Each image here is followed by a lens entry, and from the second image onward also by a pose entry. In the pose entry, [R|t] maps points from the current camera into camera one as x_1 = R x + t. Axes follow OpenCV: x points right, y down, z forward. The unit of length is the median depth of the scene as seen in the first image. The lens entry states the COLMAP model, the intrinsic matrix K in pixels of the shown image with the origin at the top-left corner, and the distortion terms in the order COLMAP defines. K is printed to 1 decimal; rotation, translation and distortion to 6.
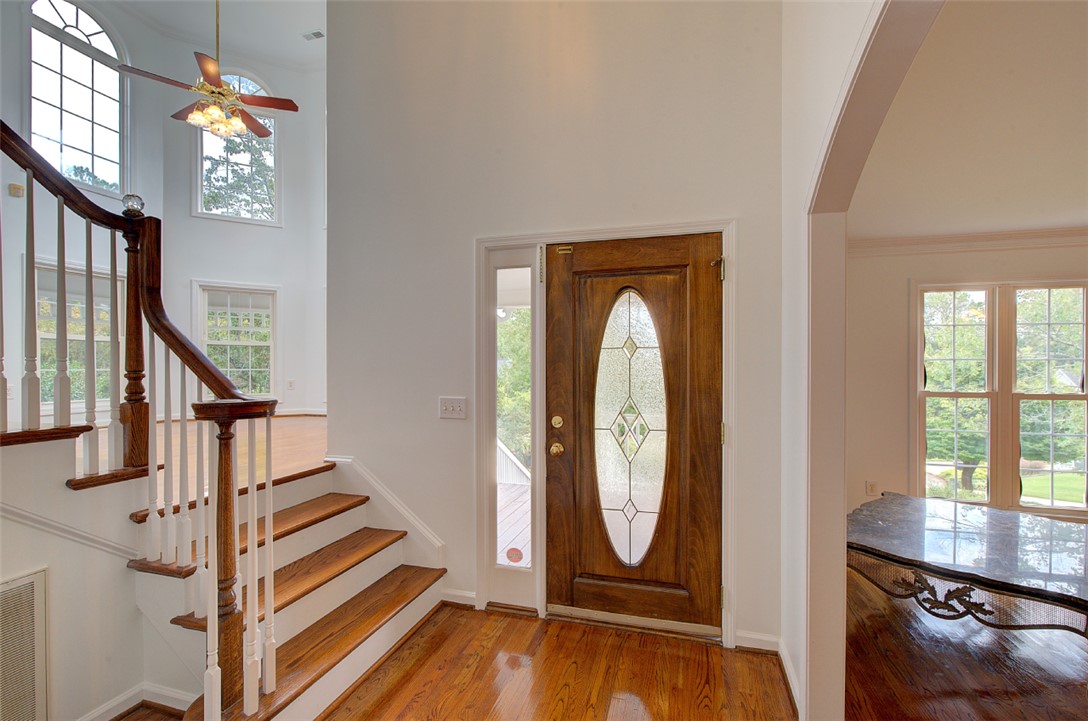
lens RADIAL K [[475.6, 0, 555.7], [0, 475.6, 373.7], [0, 0, 1]] dist [-0.000564, 0.001317]
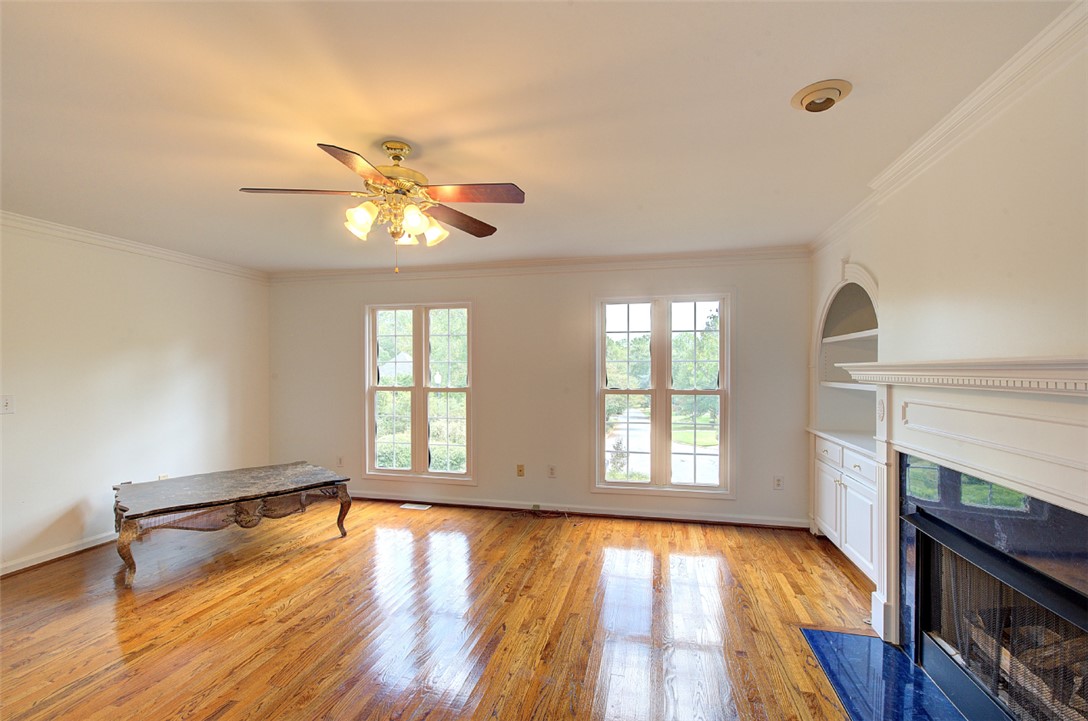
lens RADIAL K [[475.6, 0, 554.5], [0, 475.6, 370.3], [0, 0, 1]] dist [-0.000564, 0.001317]
pose [[0.998604, -0.002915, 0.052740, 1.101060], [0.003385, 0.999955, -0.008815, 0.006001], [-0.052712, 0.008981, 0.998569, -0.306902]]
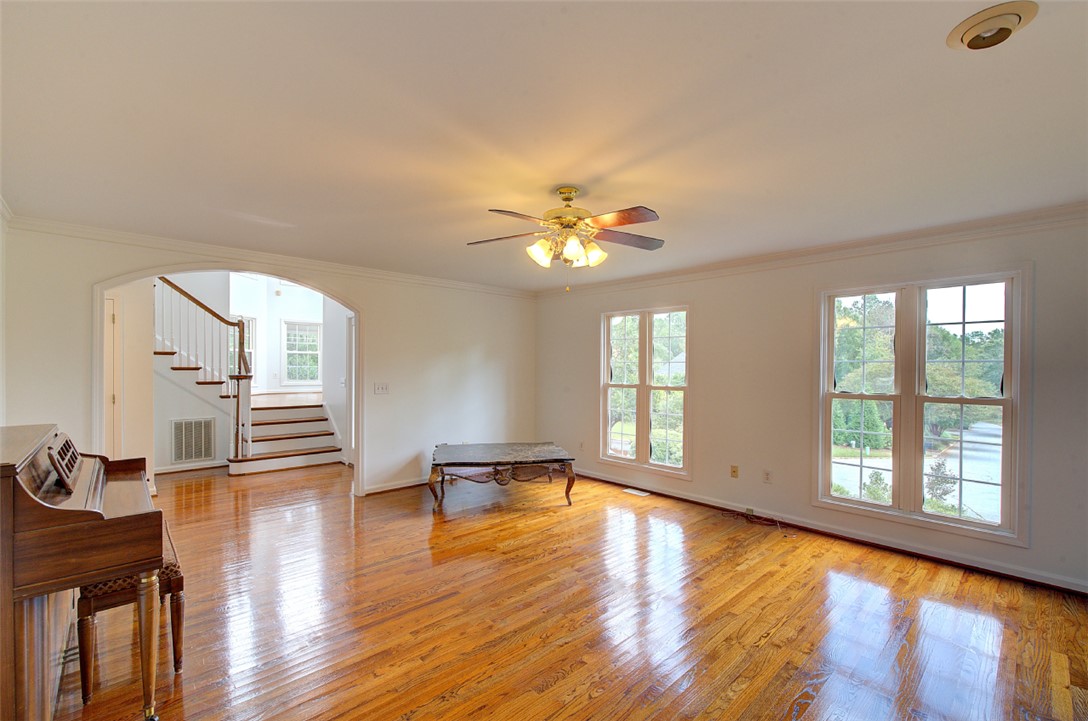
lens RADIAL K [[475.6, 0, 559.3], [0, 475.6, 368.6], [0, 0, 1]] dist [-0.000564, 0.001317]
pose [[0.858539, 0.005043, -0.512723, 1.293824], [-0.011250, 0.999896, -0.009003, 0.005934], [0.512624, 0.013498, 0.858507, -0.343968]]
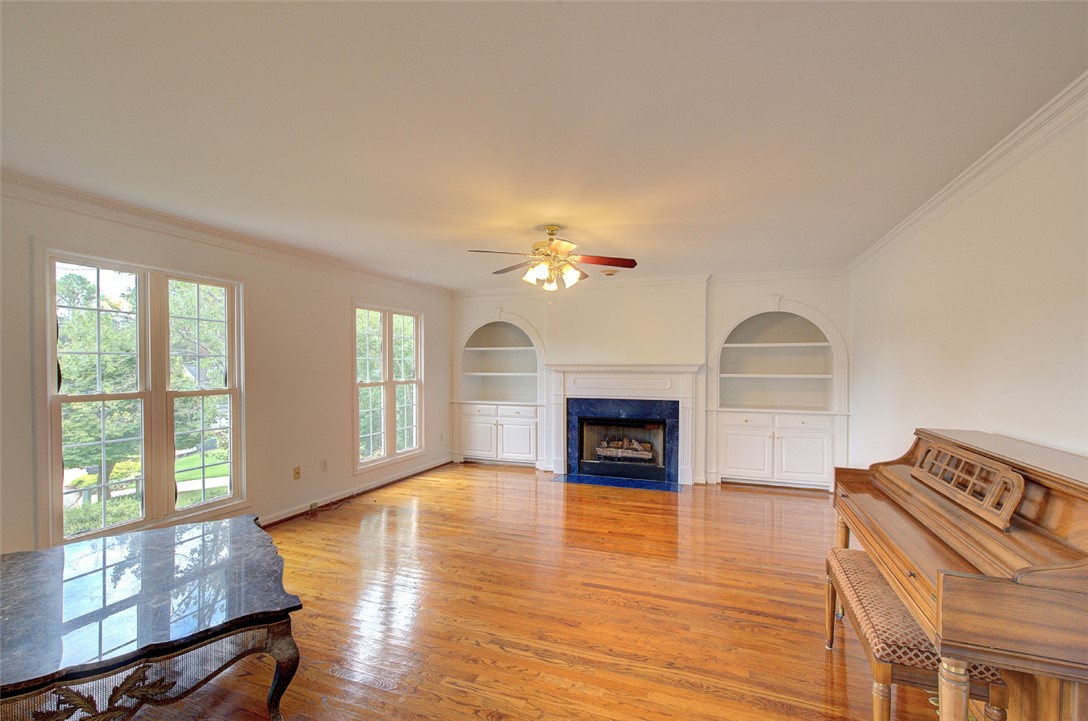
lens RADIAL K [[475.6, 0, 544.3], [0, 475.6, 367.3], [0, 0, 1]] dist [-0.000564, 0.001317]
pose [[0.103531, -0.008526, 0.994590, 0.107451], [0.013197, 0.999887, 0.007198, -0.002649], [-0.994539, 0.012380, 0.103632, 0.156728]]
